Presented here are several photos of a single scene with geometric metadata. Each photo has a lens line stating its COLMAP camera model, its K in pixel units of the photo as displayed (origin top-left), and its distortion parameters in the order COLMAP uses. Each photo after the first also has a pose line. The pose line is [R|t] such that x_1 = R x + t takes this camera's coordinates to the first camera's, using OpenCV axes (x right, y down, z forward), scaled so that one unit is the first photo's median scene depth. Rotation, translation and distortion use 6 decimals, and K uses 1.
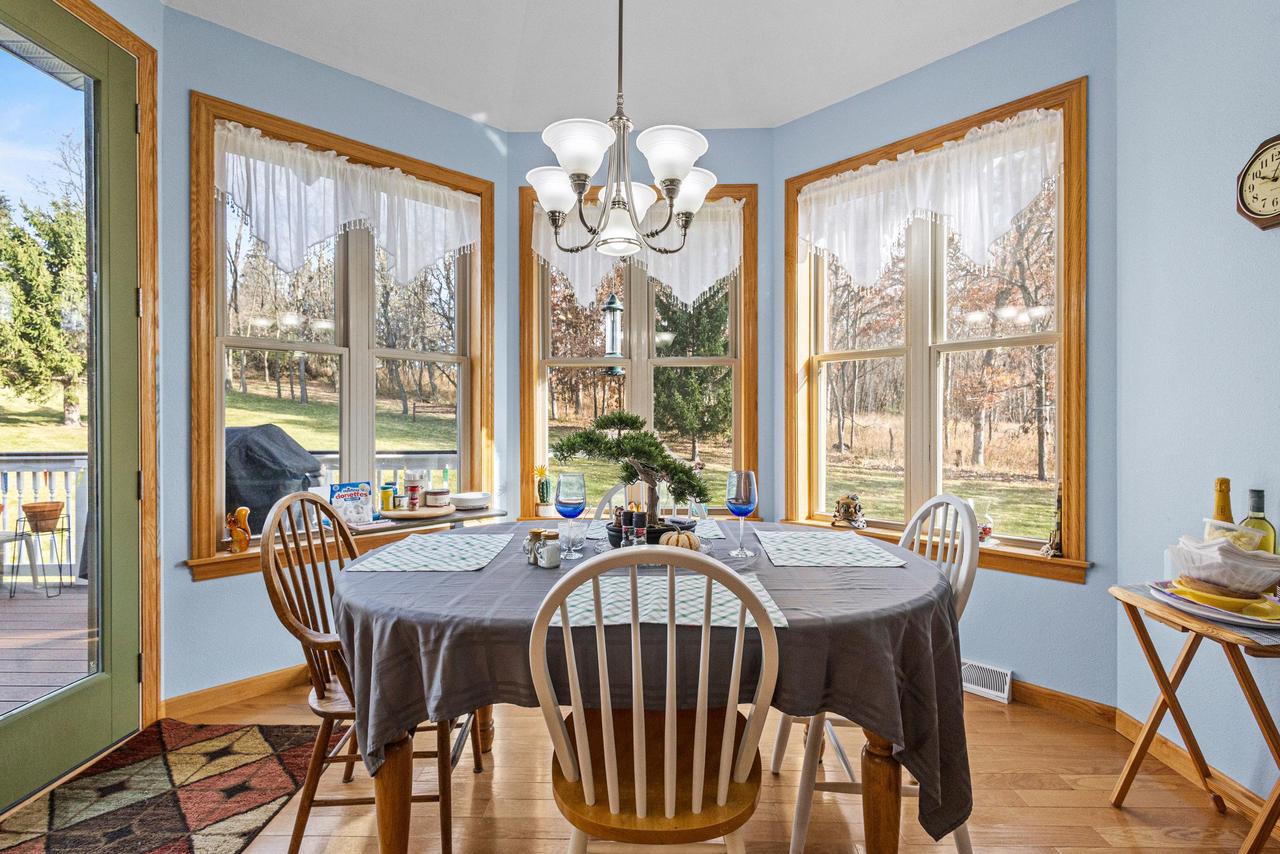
lens RADIAL K [[590.9, 0, 644.3], [0, 590.9, 422.2], [0, 0, 1]] dist [0.011659, -0.002977]
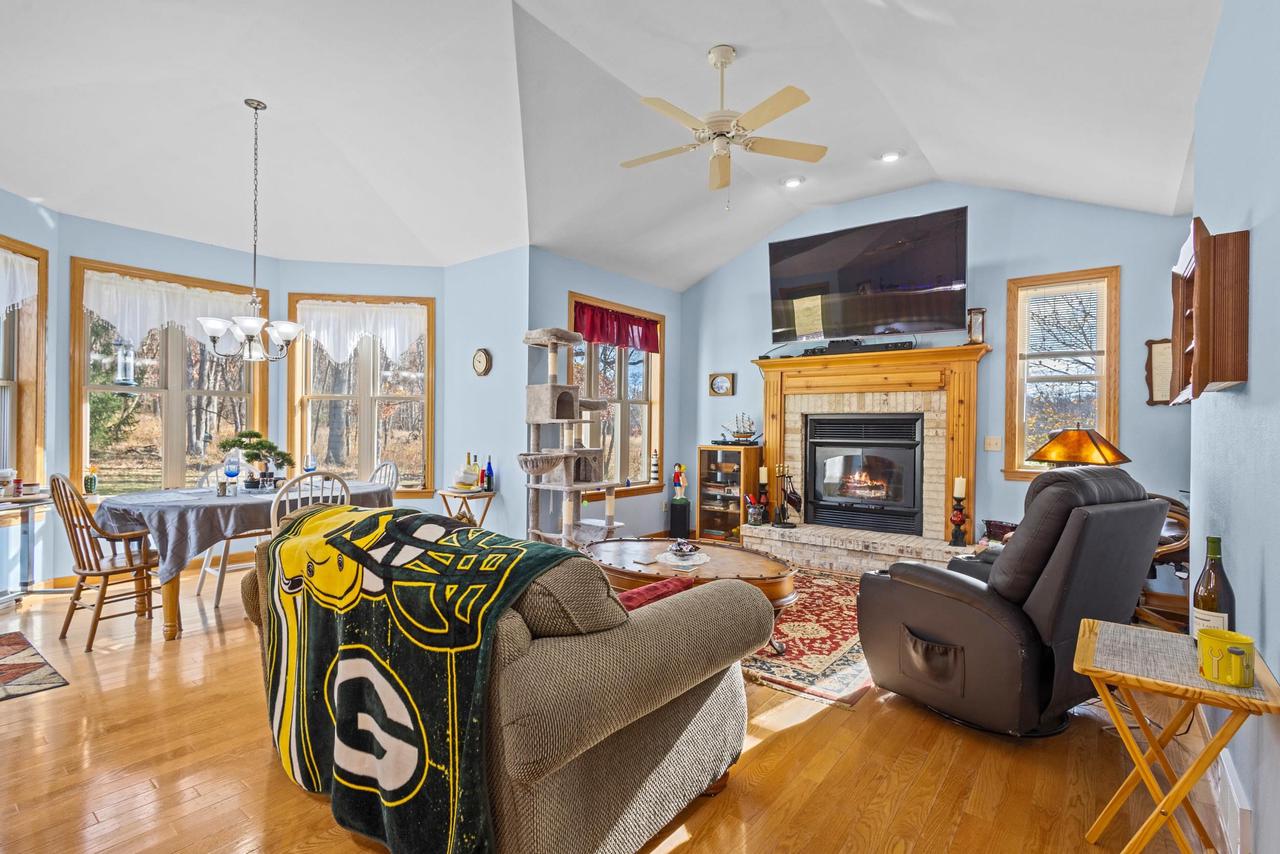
lens RADIAL K [[590.9, 0, 639.5], [0, 590.9, 431.6], [0, 0, 1]] dist [0.011659, -0.002977]
pose [[0.594147, 0.003532, 0.804349, -0.737058], [-0.006234, 0.999981, 0.000214, -0.016130], [-0.804332, -0.005141, 0.594157, -1.157312]]
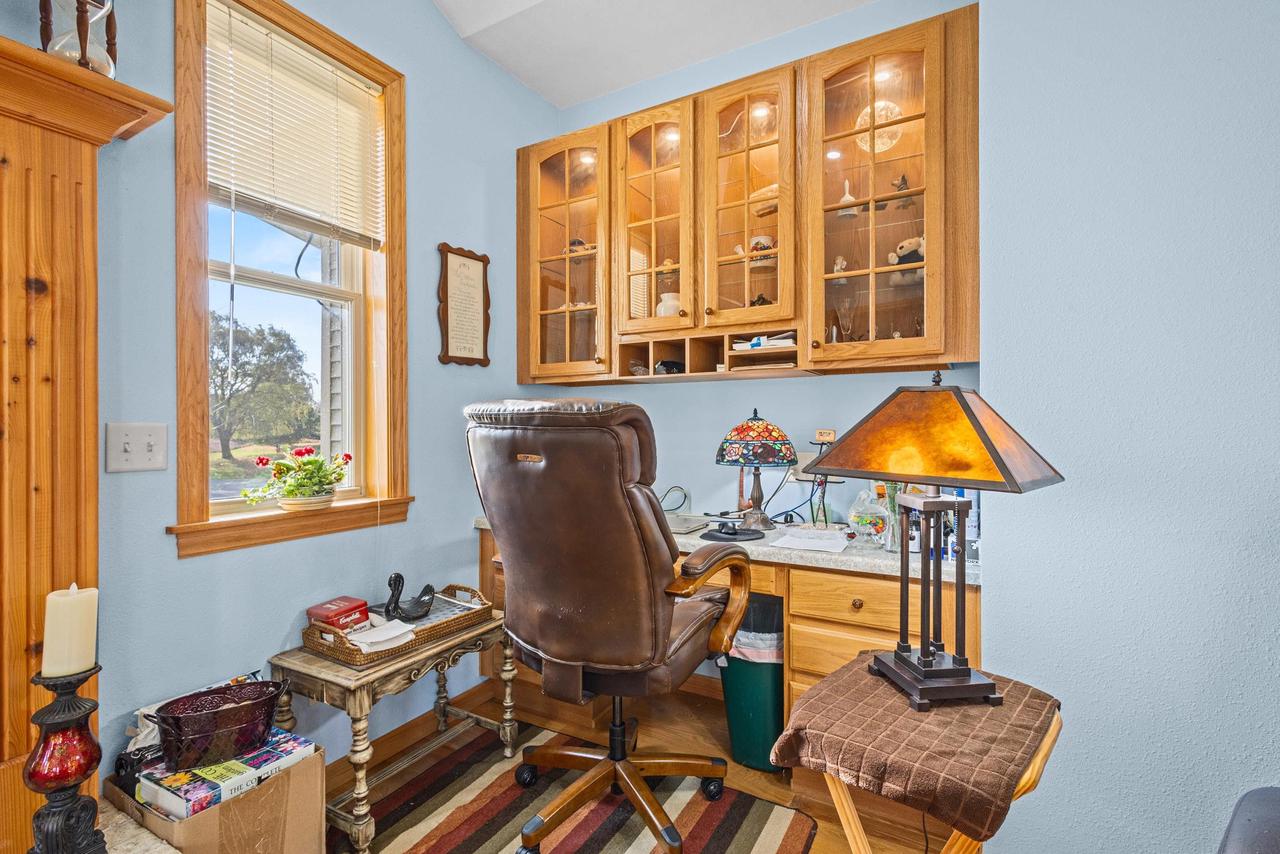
lens RADIAL K [[590.9, 0, 642.2], [0, 590.9, 427.3], [0, 0, 1]] dist [0.011659, -0.002977]
pose [[-0.881884, 0.004599, 0.471443, 0.881027], [0.008565, 0.999944, 0.006268, -0.002512], [-0.471388, 0.009565, -0.881874, -0.617093]]
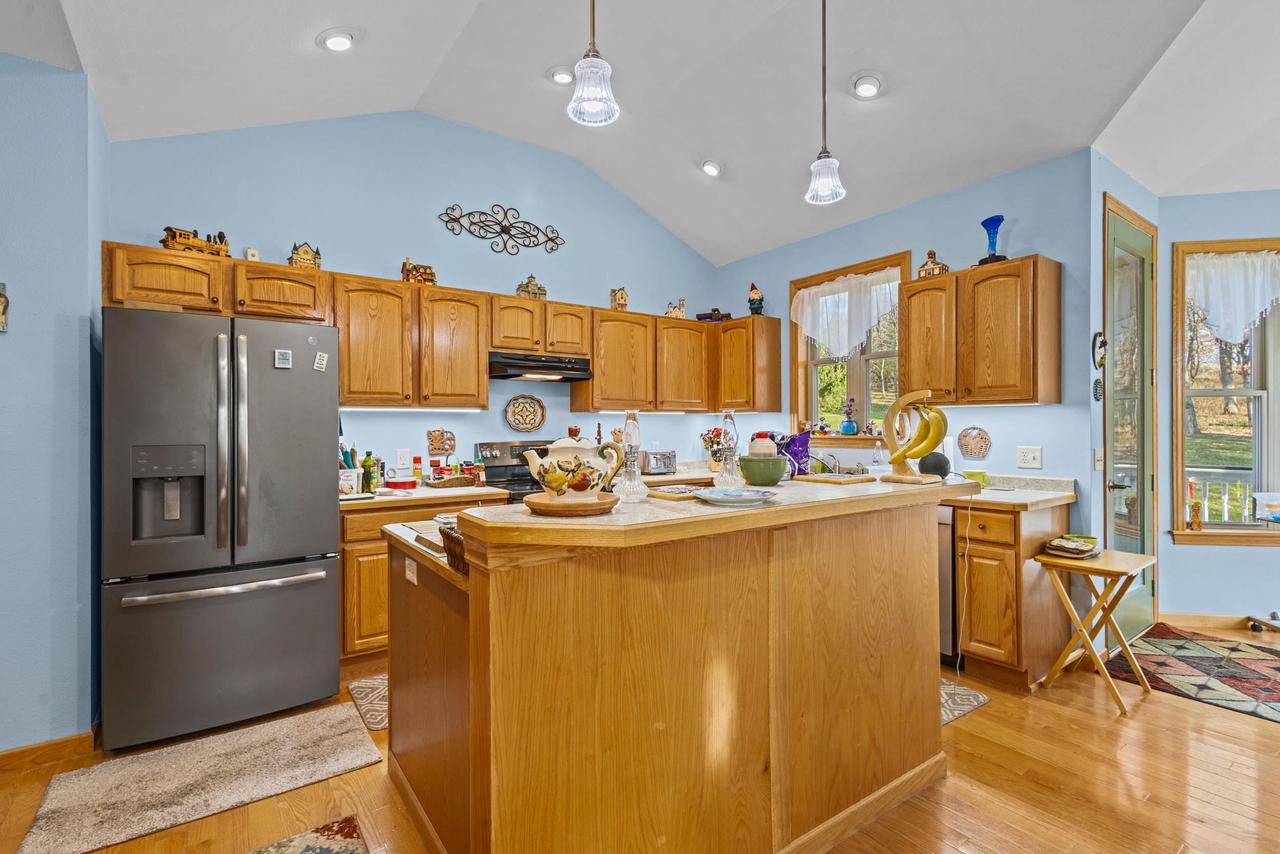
lens RADIAL K [[590.9, 0, 637.6], [0, 590.9, 428.9], [0, 0, 1]] dist [0.011659, -0.002977]
pose [[0.607239, 0.003635, -0.794511, -0.352991], [-0.001270, 0.999993, 0.003605, -0.050982], [0.794518, -0.001180, 0.607240, -1.142940]]
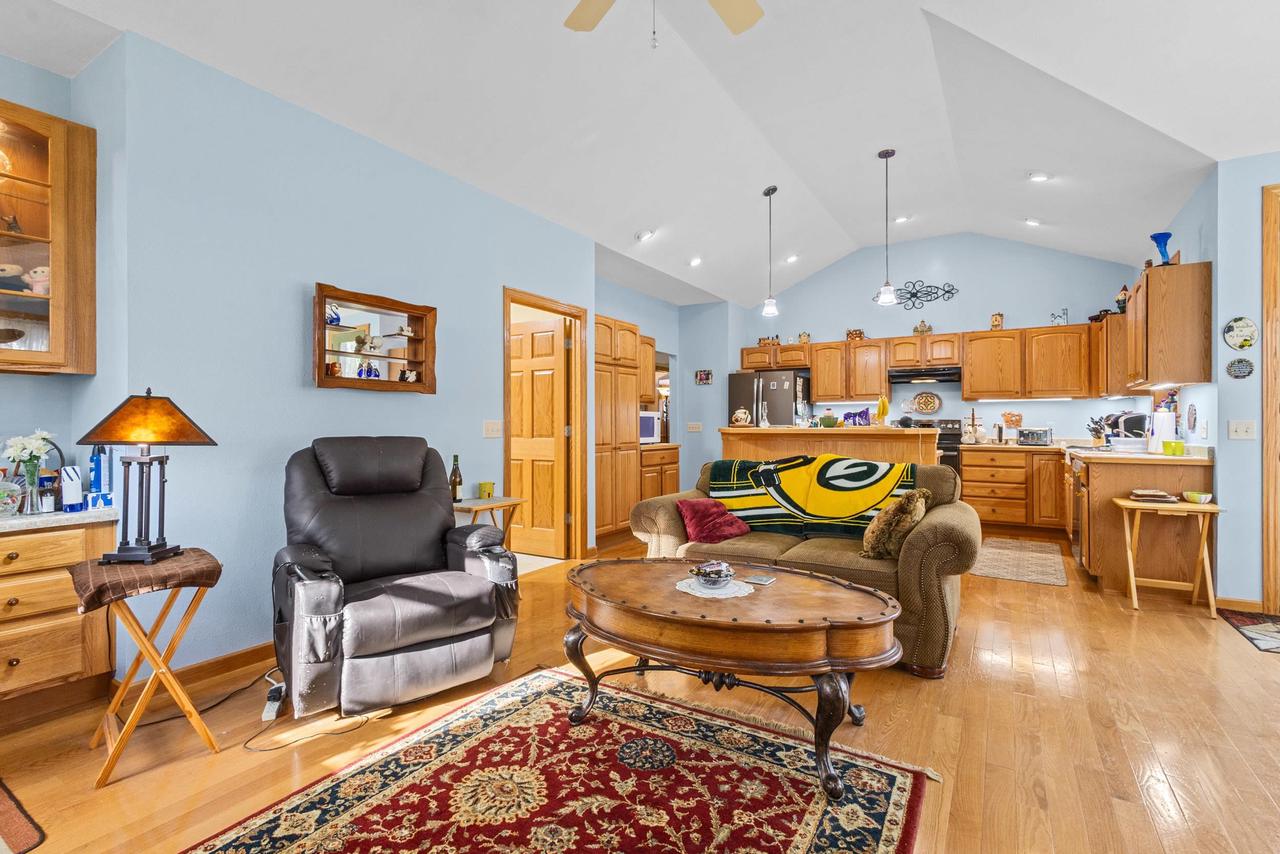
lens RADIAL K [[590.9, 0, 641.6], [0, 590.9, 421.1], [0, 0, 1]] dist [0.011659, -0.002977]
pose [[-0.501819, -0.001556, -0.864971, 1.304914], [-0.003594, 0.999993, 0.000286, 0.004303], [0.864965, 0.003253, -0.501822, -0.053669]]
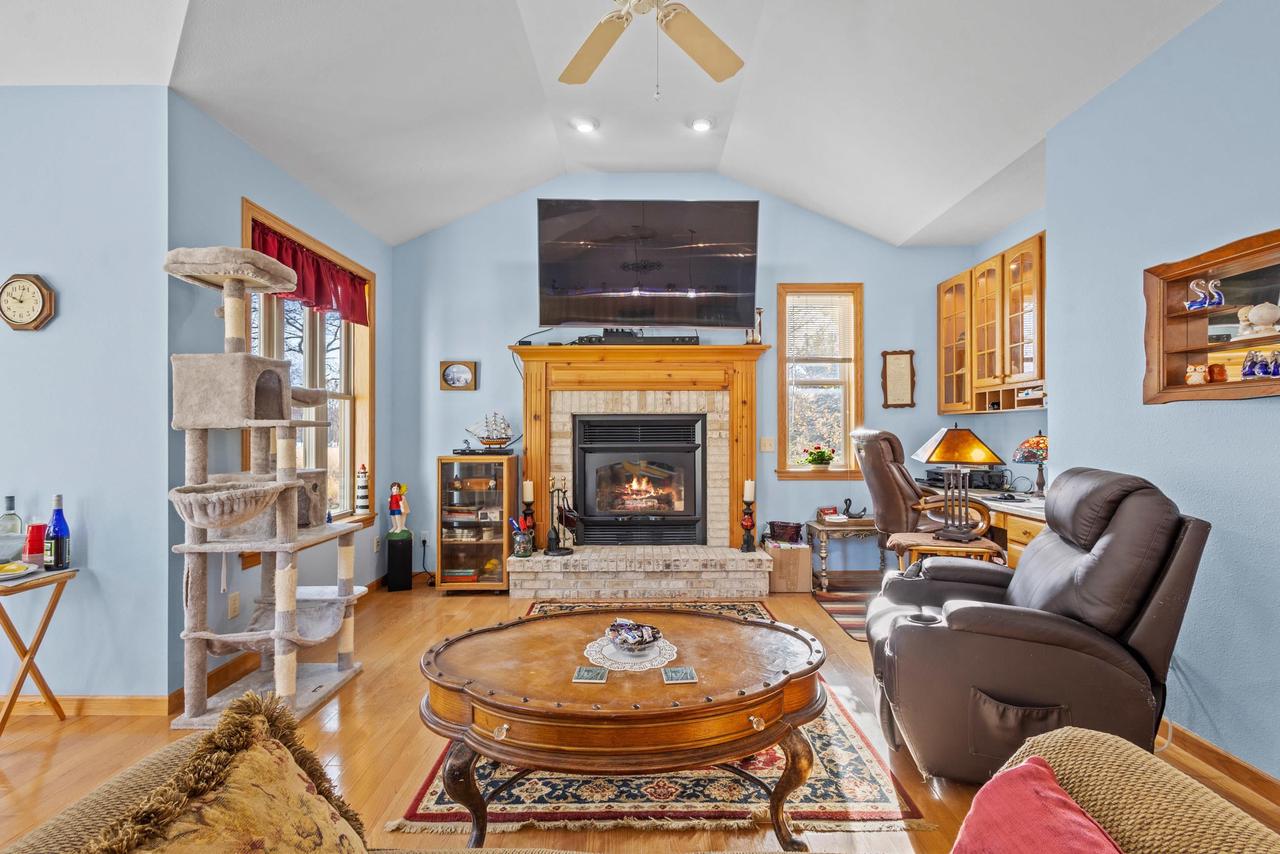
lens RADIAL K [[590.9, 0, 641.2], [0, 590.9, 426.8], [0, 0, 1]] dist [0.011659, -0.002977]
pose [[-0.025524, 0.011385, 0.999609, -0.401687], [0.008800, 0.999899, -0.011163, -0.024877], [-0.999635, 0.008511, -0.025622, -0.427477]]
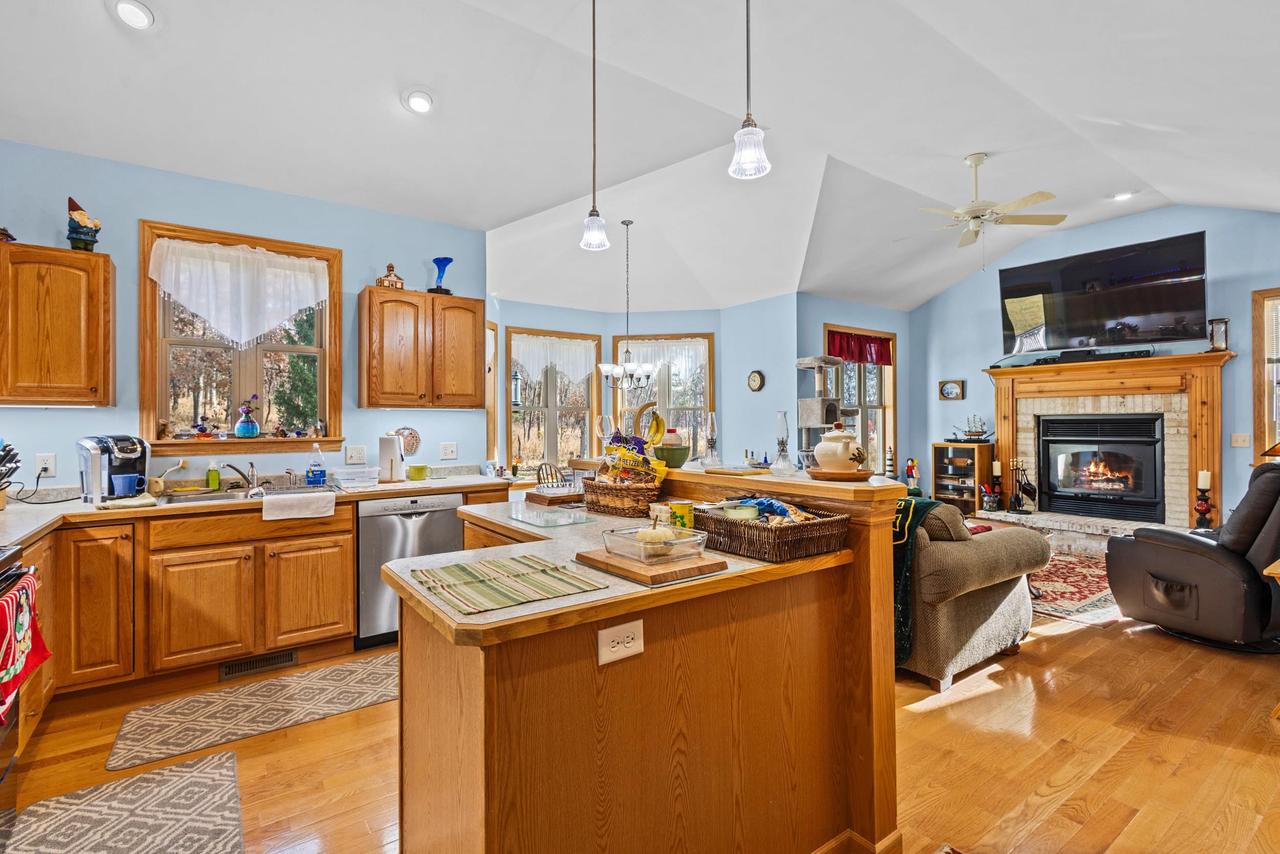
lens RADIAL K [[590.9, 0, 638.4], [0, 590.9, 419.2], [0, 0, 1]] dist [0.011659, -0.002977]
pose [[0.794955, 0.003519, 0.606658, -1.558021], [0.006542, 0.999875, -0.014373, -0.045910], [-0.606632, 0.015394, 0.794833, -1.336630]]
